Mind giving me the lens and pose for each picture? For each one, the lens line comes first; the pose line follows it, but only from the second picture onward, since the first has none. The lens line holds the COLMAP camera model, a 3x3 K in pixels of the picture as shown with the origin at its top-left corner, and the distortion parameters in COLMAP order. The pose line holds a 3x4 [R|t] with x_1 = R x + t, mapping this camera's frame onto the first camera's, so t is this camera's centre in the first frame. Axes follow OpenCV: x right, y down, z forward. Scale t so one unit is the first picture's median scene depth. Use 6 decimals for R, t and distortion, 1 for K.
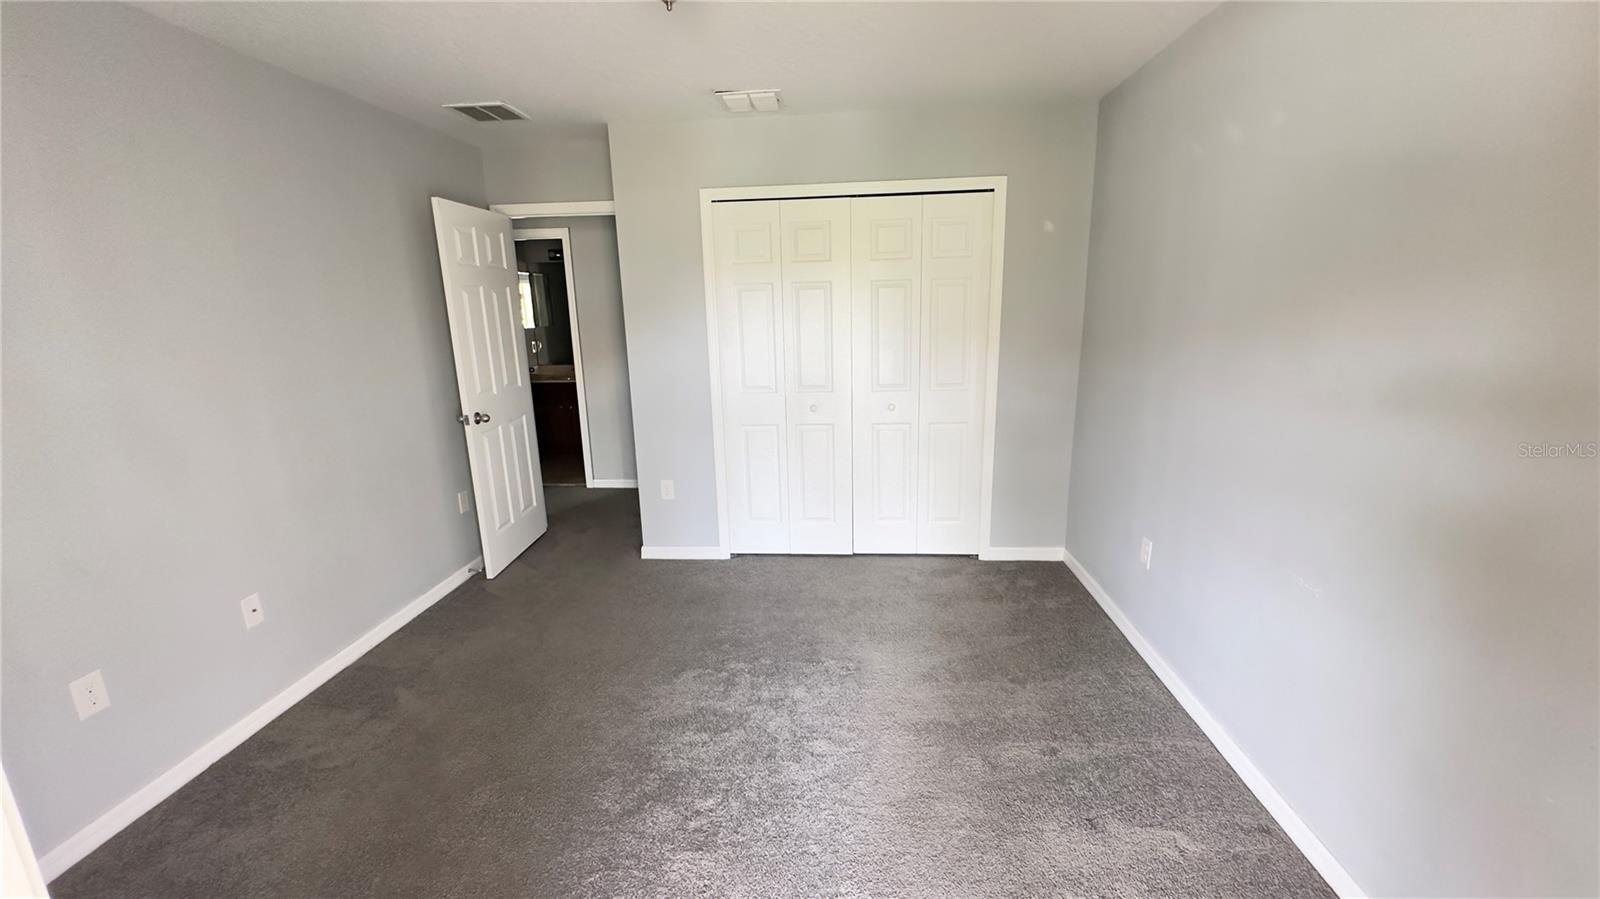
lens RADIAL K [[641.9, 0, 801.0], [0, 641.9, 451.6], [0, 0, 1]] dist [0.000284, -0.000025]
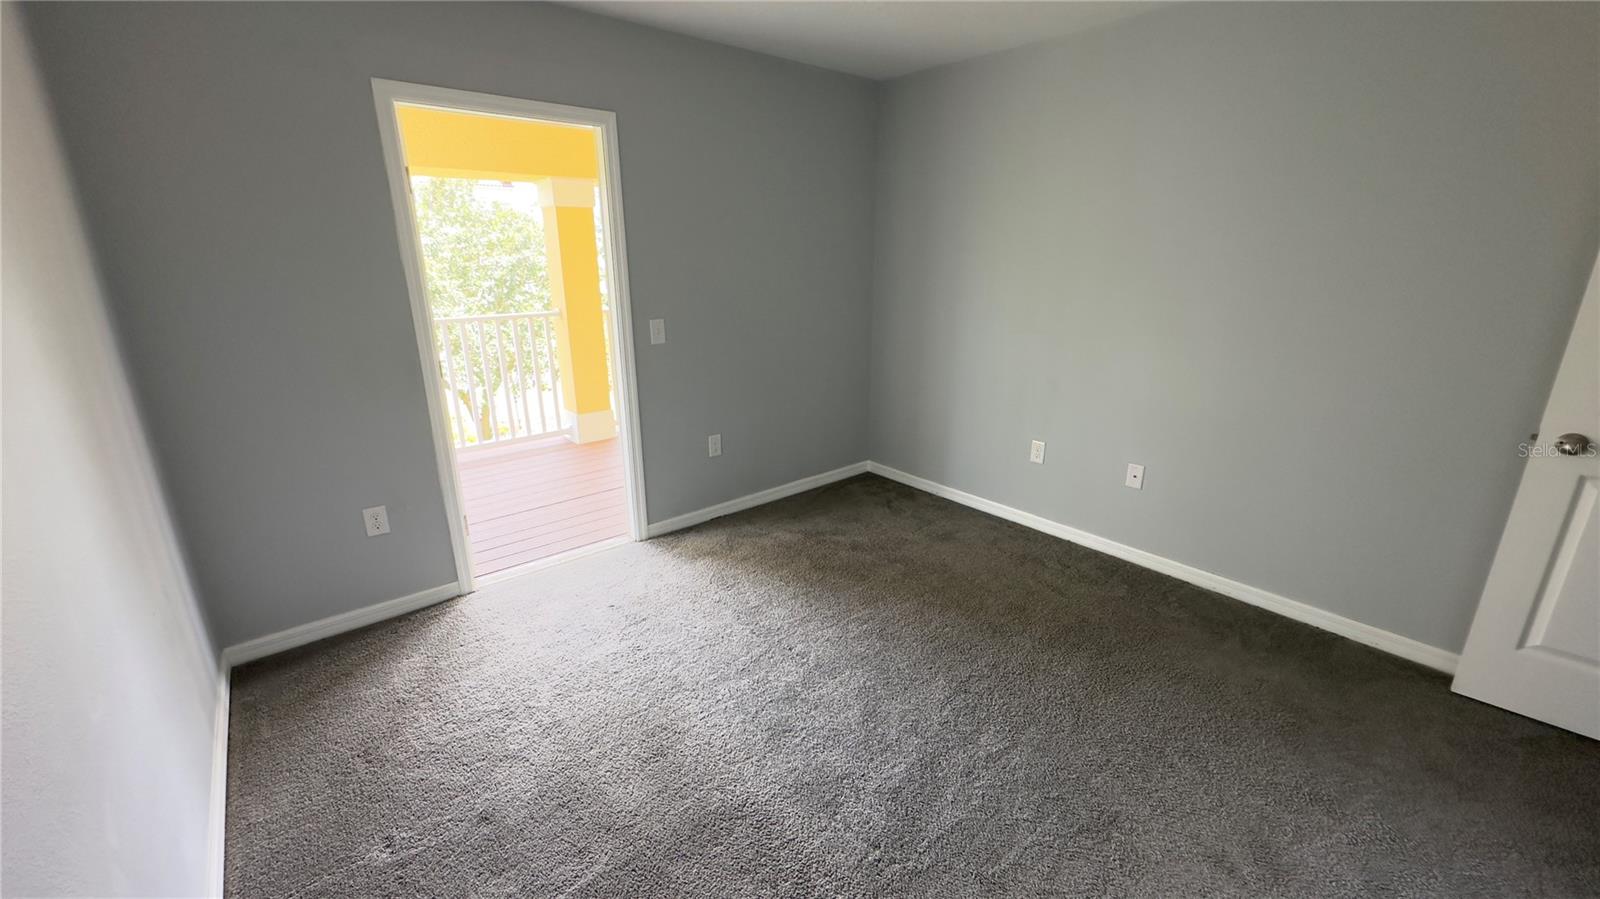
lens RADIAL K [[641.9, 0, 800.4], [0, 641.9, 446.5], [0, 0, 1]] dist [0.000284, -0.000025]
pose [[-0.719270, 0.225274, -0.657192, 0.442137], [-0.139628, 0.879790, 0.454394, -0.287515], [0.680555, 0.418595, -0.601352, 1.287195]]
